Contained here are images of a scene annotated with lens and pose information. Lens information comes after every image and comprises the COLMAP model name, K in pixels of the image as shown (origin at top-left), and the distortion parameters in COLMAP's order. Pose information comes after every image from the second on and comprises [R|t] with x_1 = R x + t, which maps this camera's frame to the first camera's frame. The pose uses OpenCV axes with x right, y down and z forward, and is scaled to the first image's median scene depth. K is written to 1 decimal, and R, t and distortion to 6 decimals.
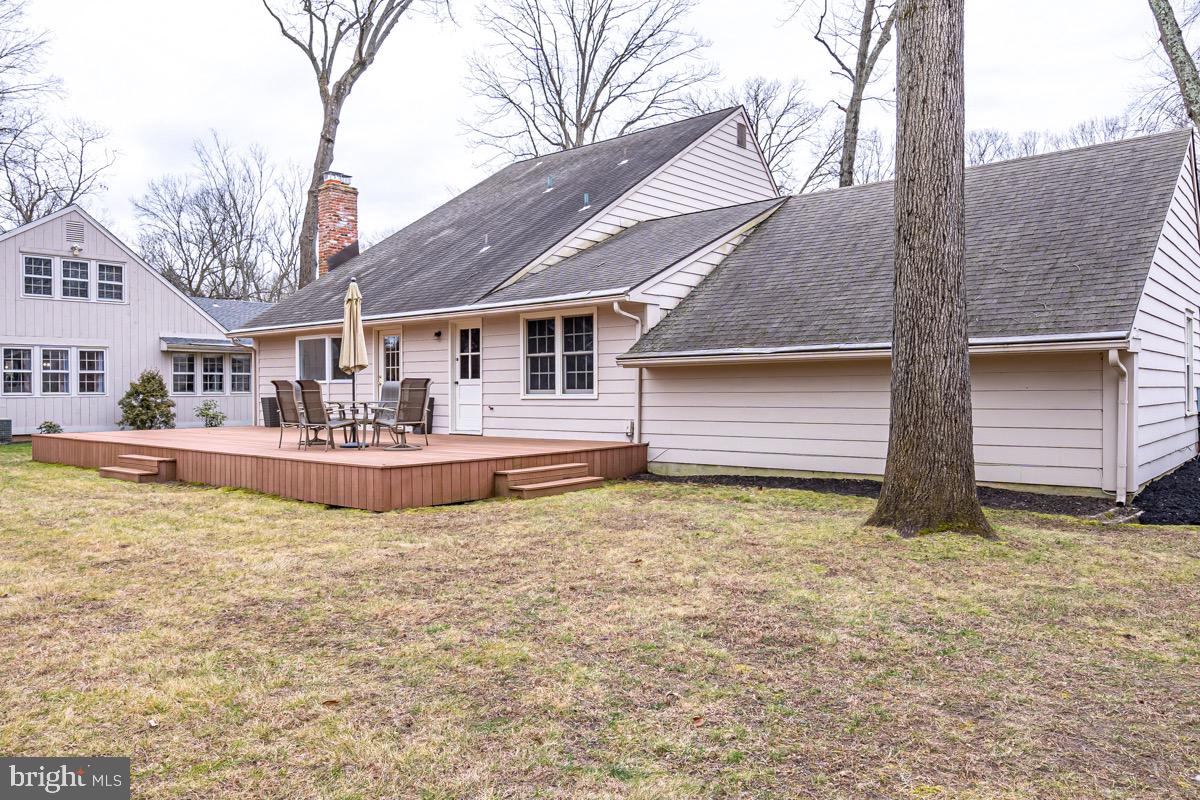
lens RADIAL K [[849.1, 0, 584.4], [0, 849.1, 402.4], [0, 0, 1]] dist [-0.002494, -0.003680]
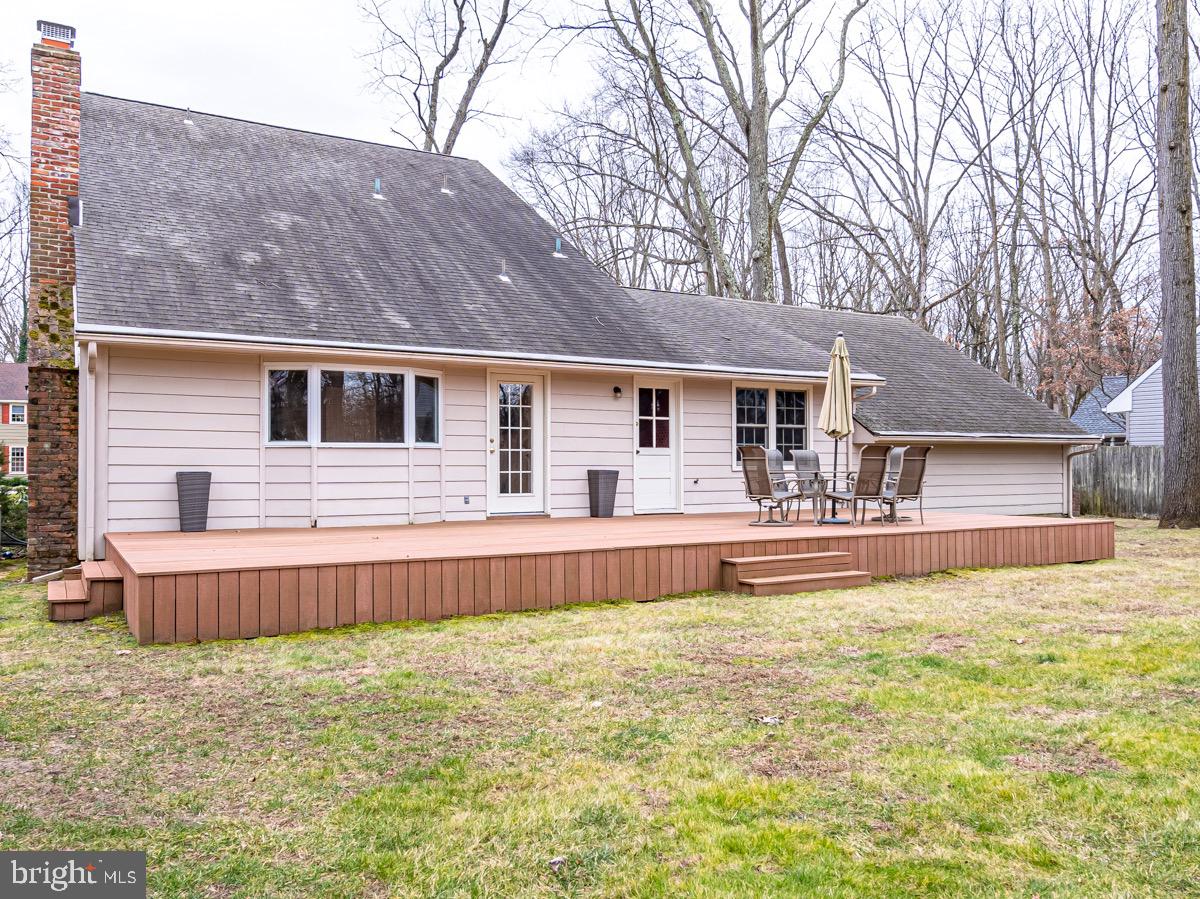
lens RADIAL K [[973.1, 0, 600.0], [0, 973.1, 449.5], [0, 0, 1]] dist [-0.002529, -0.003407]
pose [[0.307203, 0.026210, 0.951283, -0.676737], [0.016642, 0.999320, -0.032907, 0.003140], [-0.951499, 0.025941, 0.306558, 0.478203]]
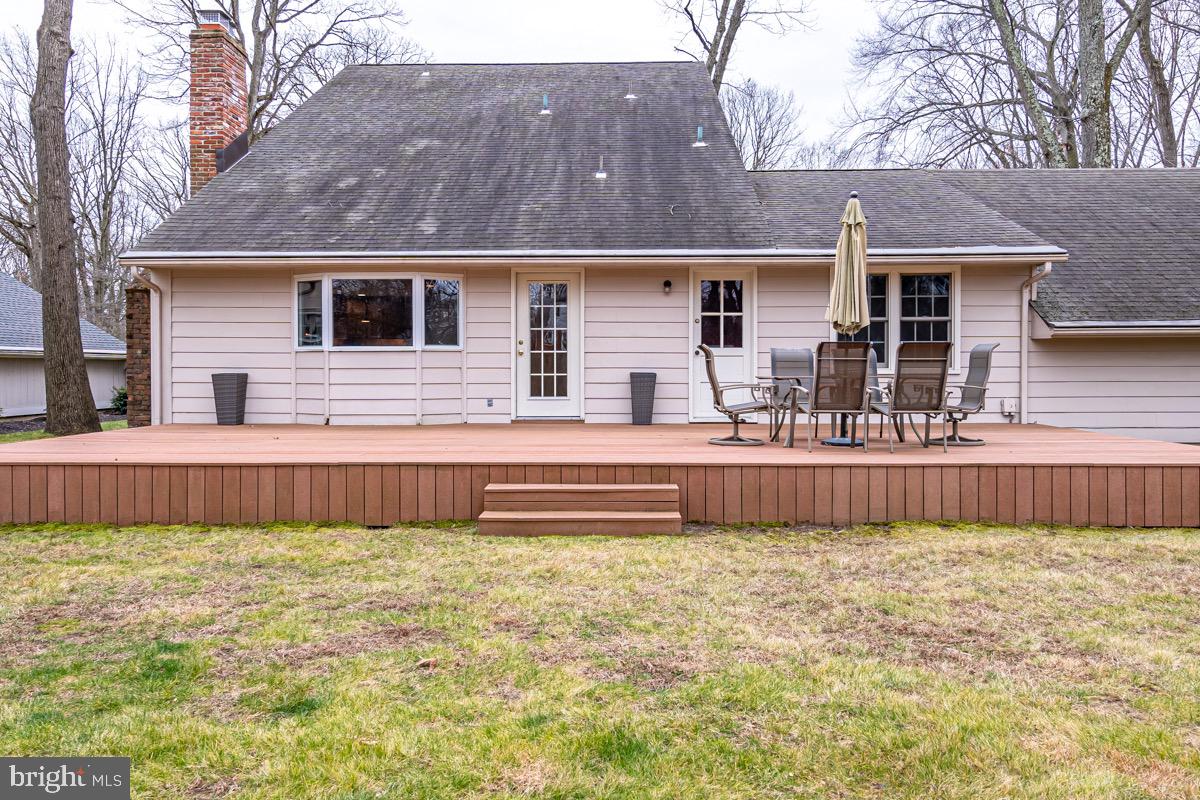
lens RADIAL K [[858.3, 0, 598.1], [0, 858.3, 372.4], [0, 0, 1]] dist [-0.002059, -0.001102]
pose [[0.770168, 0.005357, 0.637818, -0.440407], [0.005361, 0.999875, -0.014870, 0.002834], [-0.637818, 0.014871, 0.770043, 0.311327]]
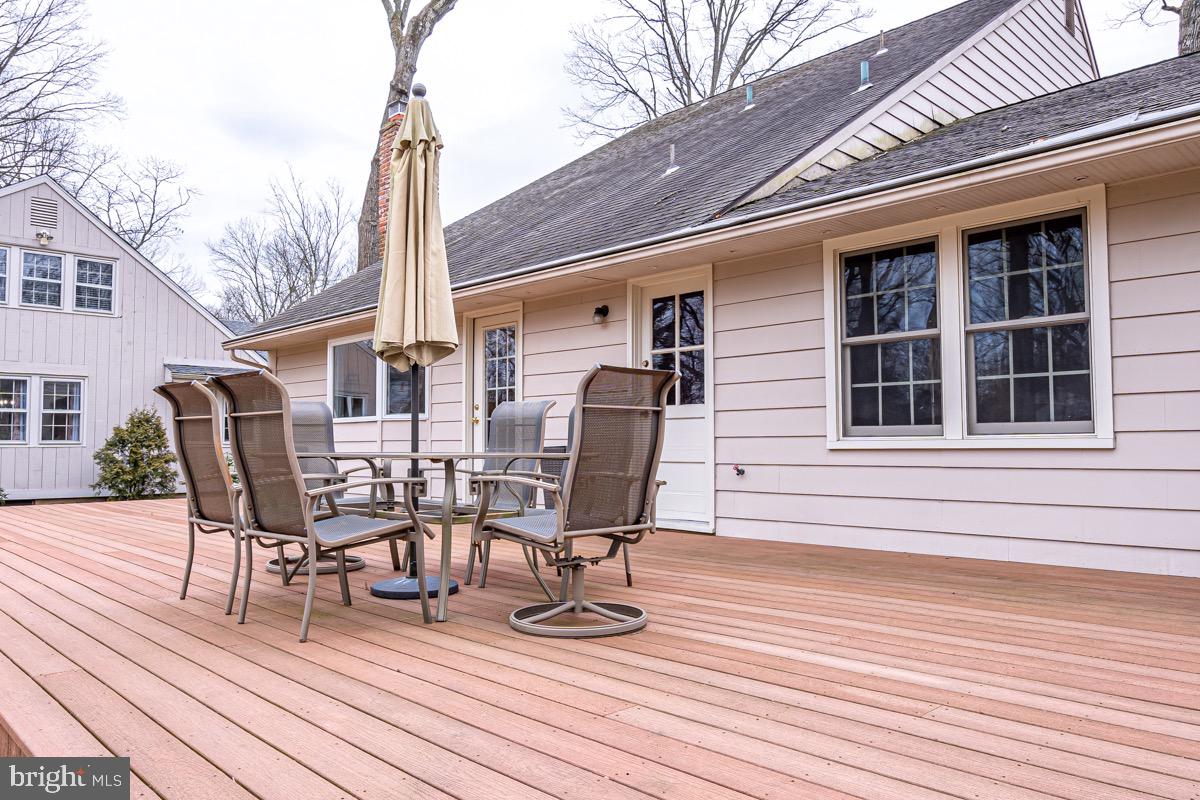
lens RADIAL K [[843.5, 0, 597.2], [0, 843.5, 416.0], [0, 0, 1]] dist [-0.000614, -0.002011]
pose [[0.997161, -0.000140, -0.075293, -0.091031], [-0.003557, 0.998794, -0.048964, 0.000046], [0.075209, 0.049093, 0.995959, 0.349927]]
